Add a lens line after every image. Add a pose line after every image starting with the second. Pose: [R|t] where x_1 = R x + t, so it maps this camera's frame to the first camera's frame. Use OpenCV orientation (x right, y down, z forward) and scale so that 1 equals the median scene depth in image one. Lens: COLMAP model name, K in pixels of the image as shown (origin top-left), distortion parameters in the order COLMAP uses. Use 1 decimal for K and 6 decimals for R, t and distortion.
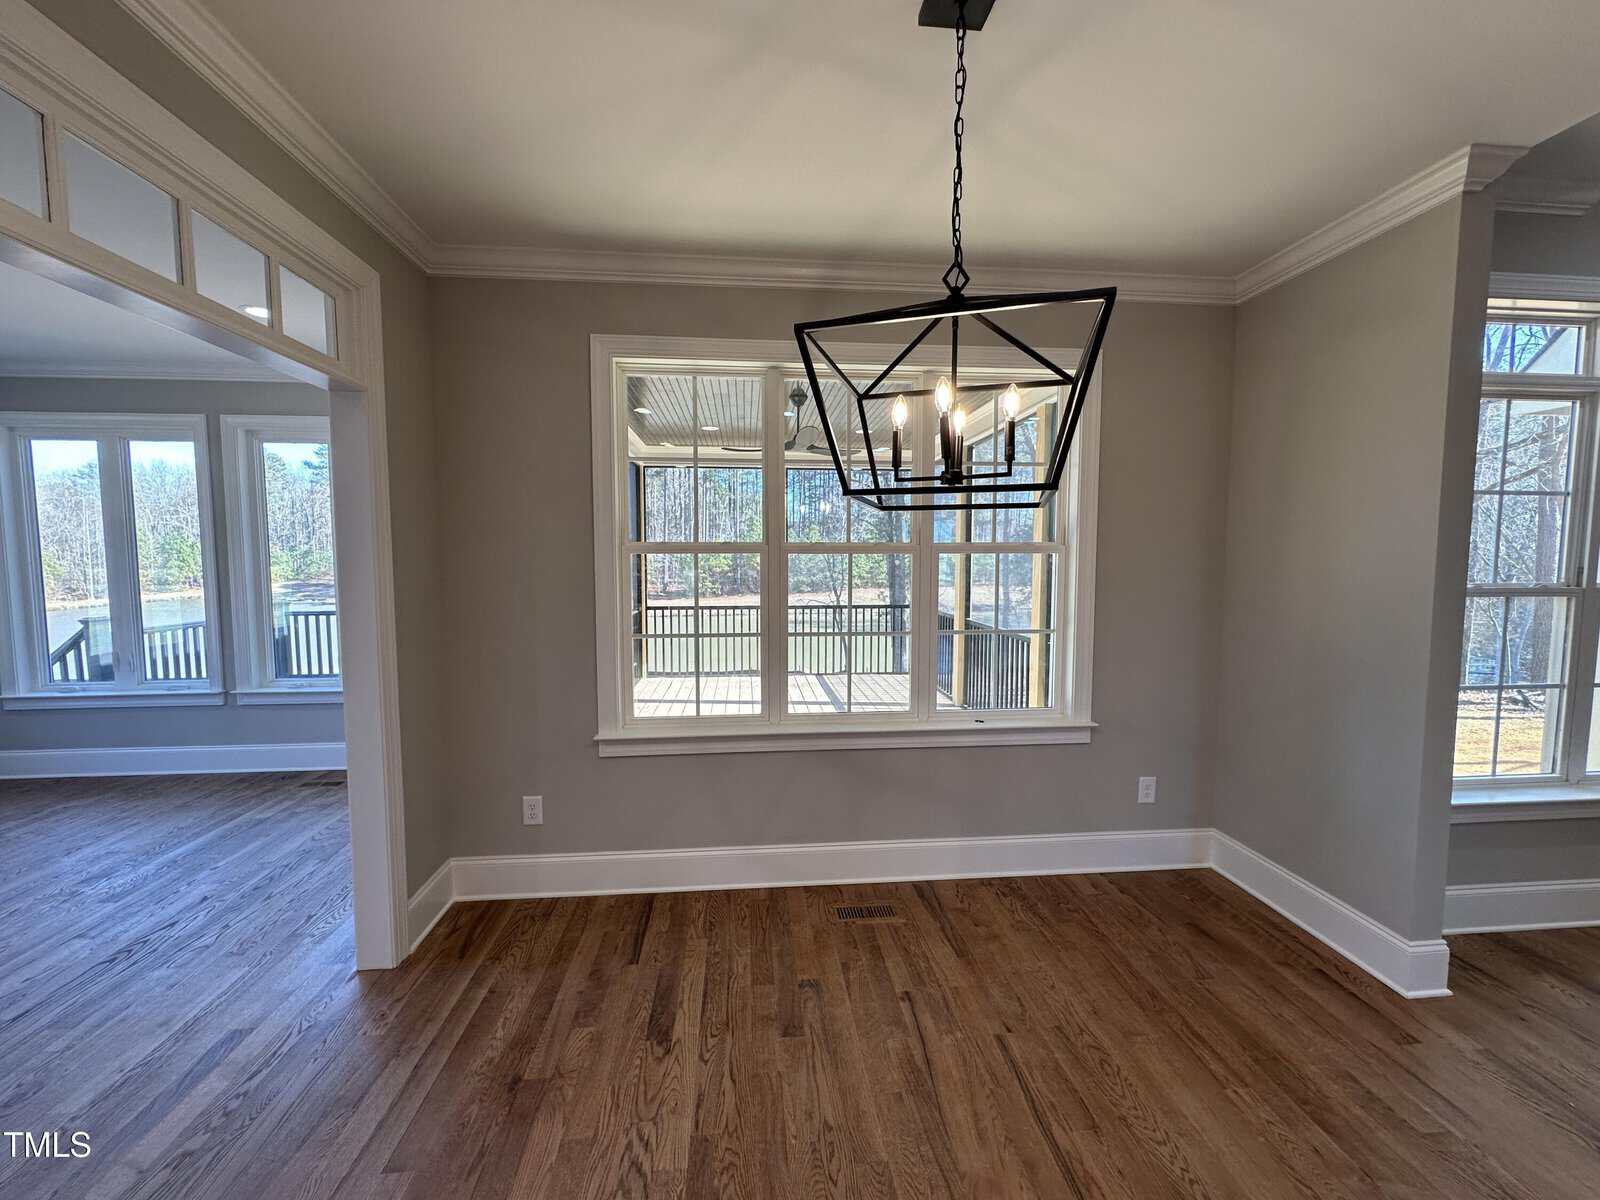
lens RADIAL K [[640.2, 0, 800.9], [0, 640.2, 598.9], [0, 0, 1]] dist [-0.001217, 0.000158]
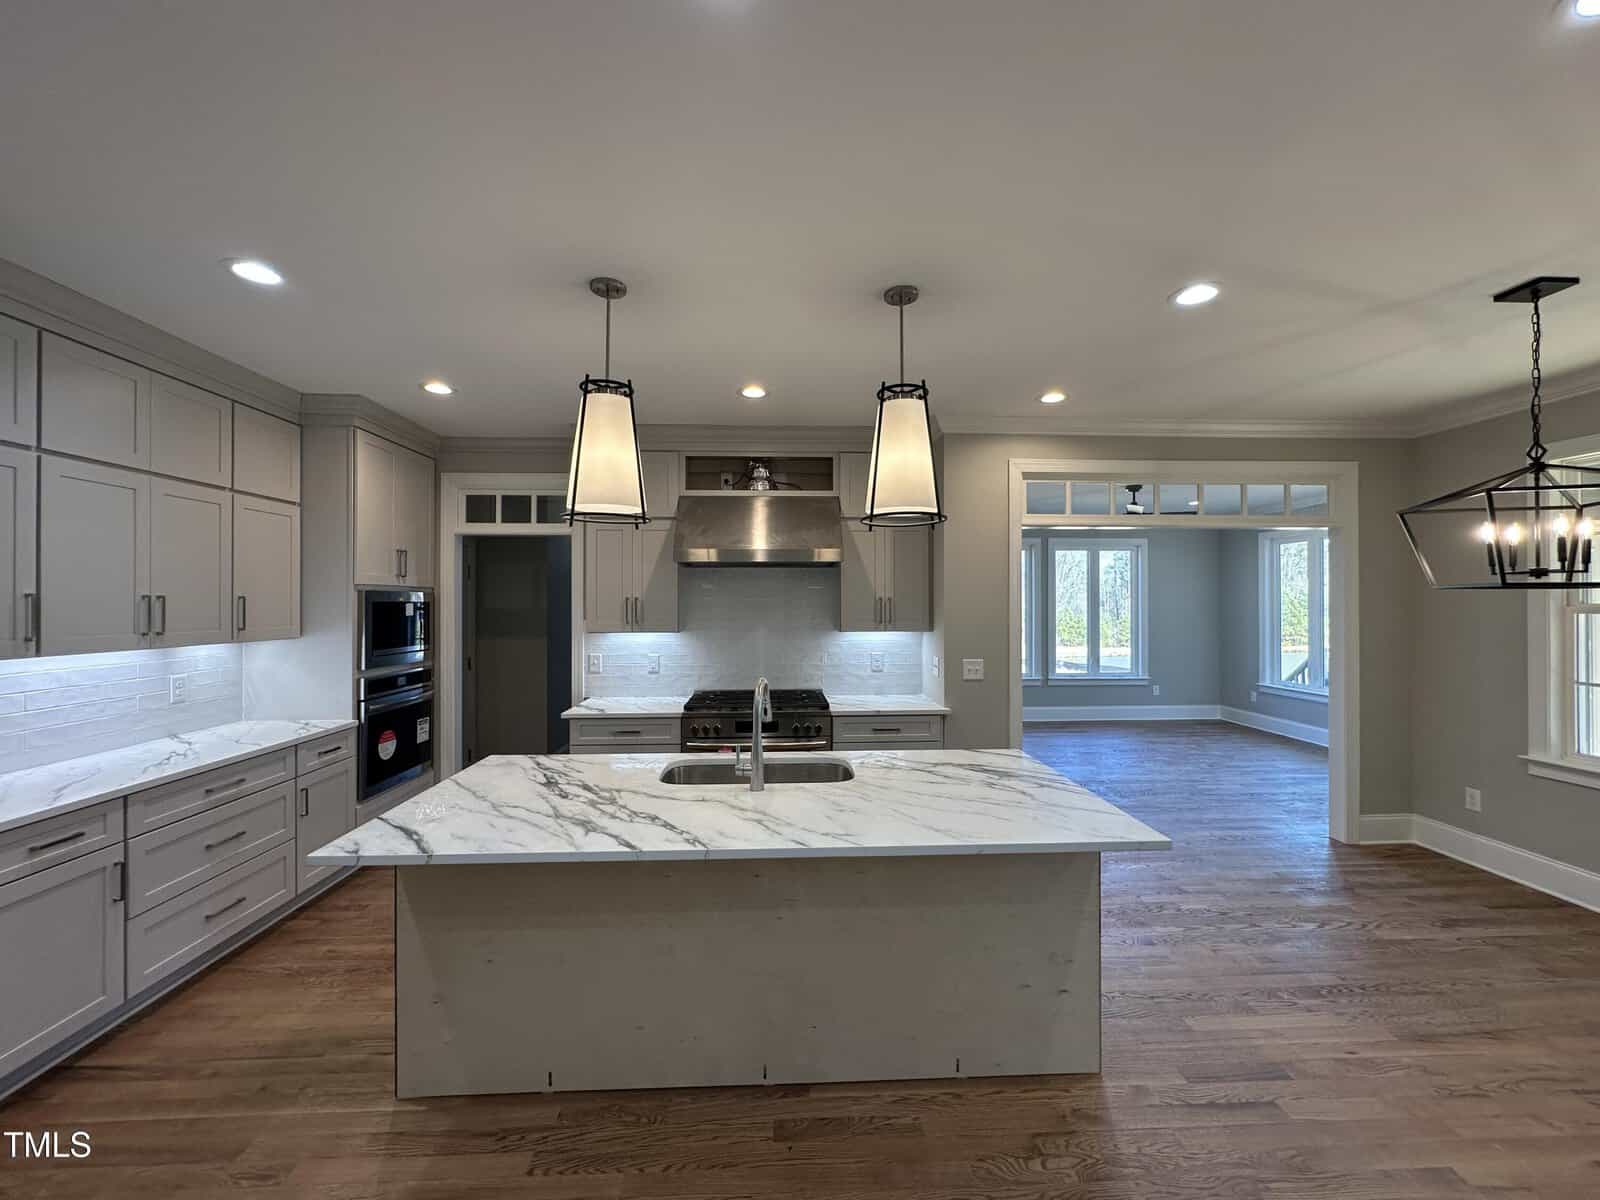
lens RADIAL K [[640.2, 0, 803.4], [0, 640.2, 600.1], [0, 0, 1]] dist [-0.001217, 0.000158]
pose [[-0.039833, -0.003575, -0.999200, 0.743795], [-0.068330, 0.997662, -0.000846, 0.002507], [0.996867, 0.068241, -0.039984, -0.297422]]
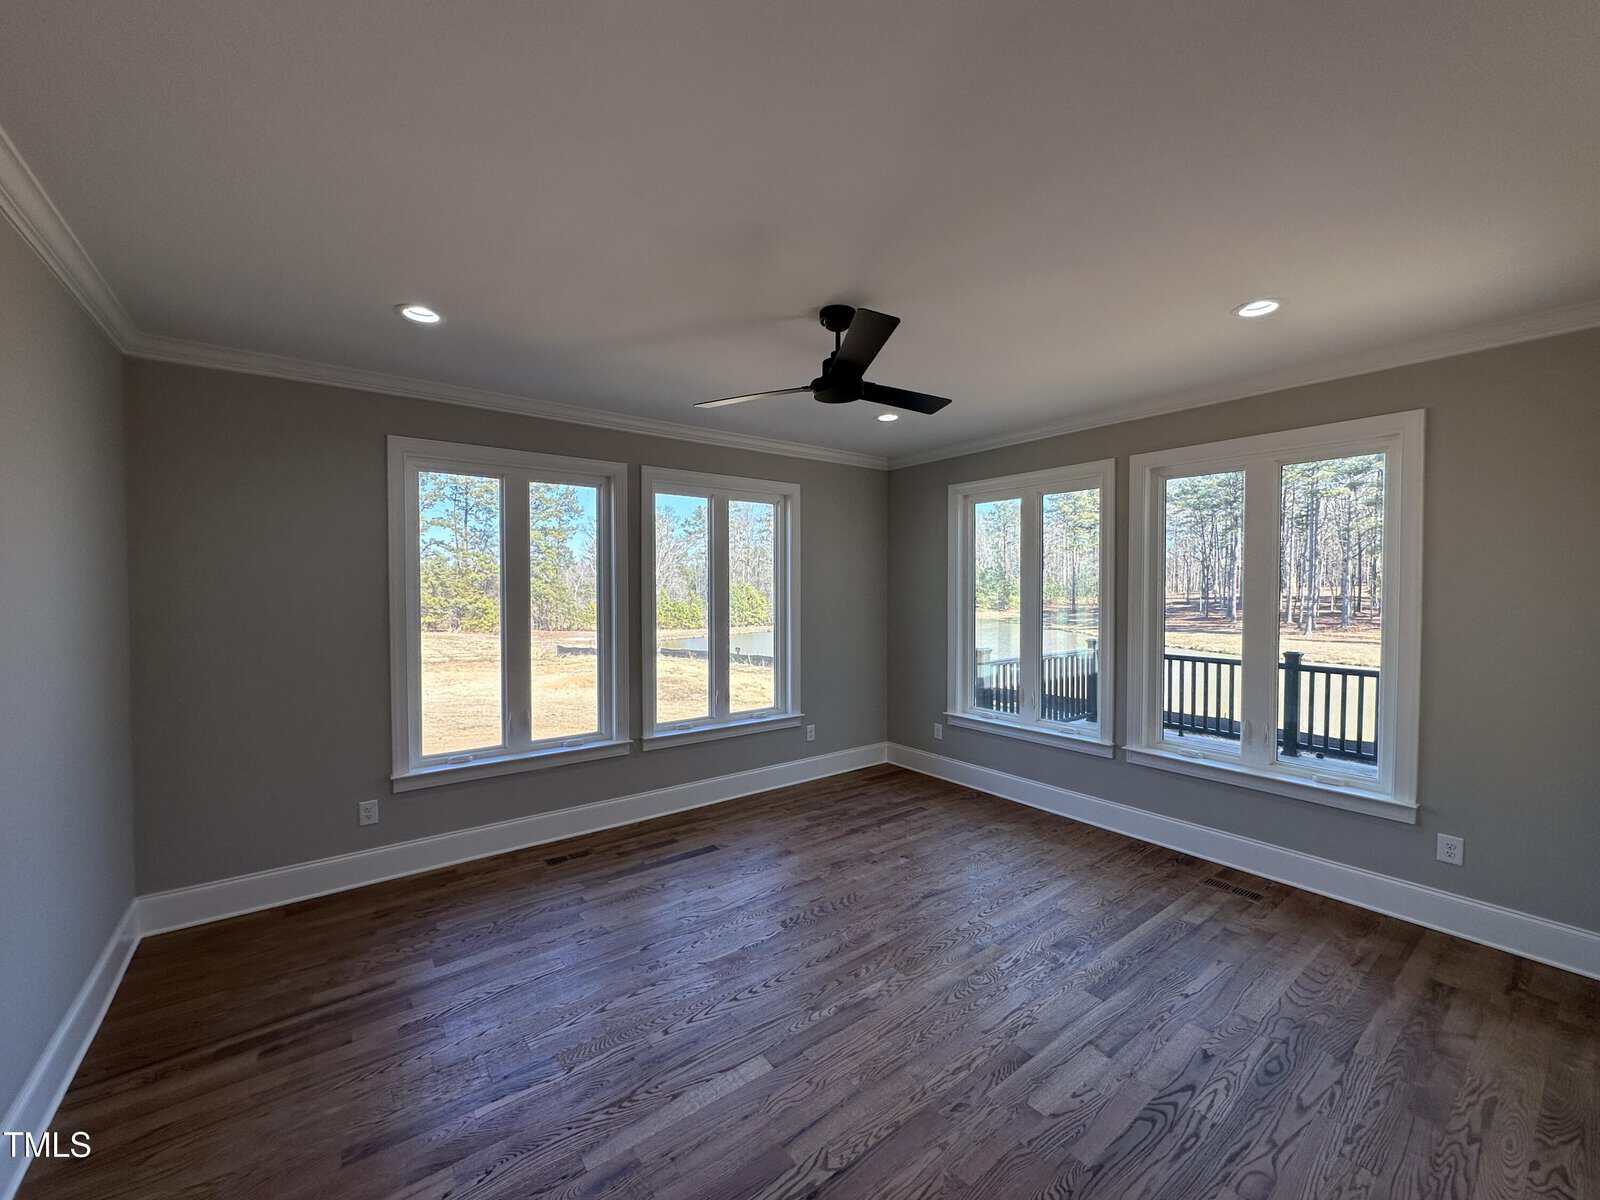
lens RADIAL K [[640.2, 0, 798.4], [0, 640.2, 594.7], [0, 0, 1]] dist [-0.001217, 0.000158]
pose [[0.531324, 0.012529, -0.847076, -0.401553], [-0.058785, 0.998026, -0.022111, -0.034682], [0.845127, 0.061543, 0.531012, 0.094832]]
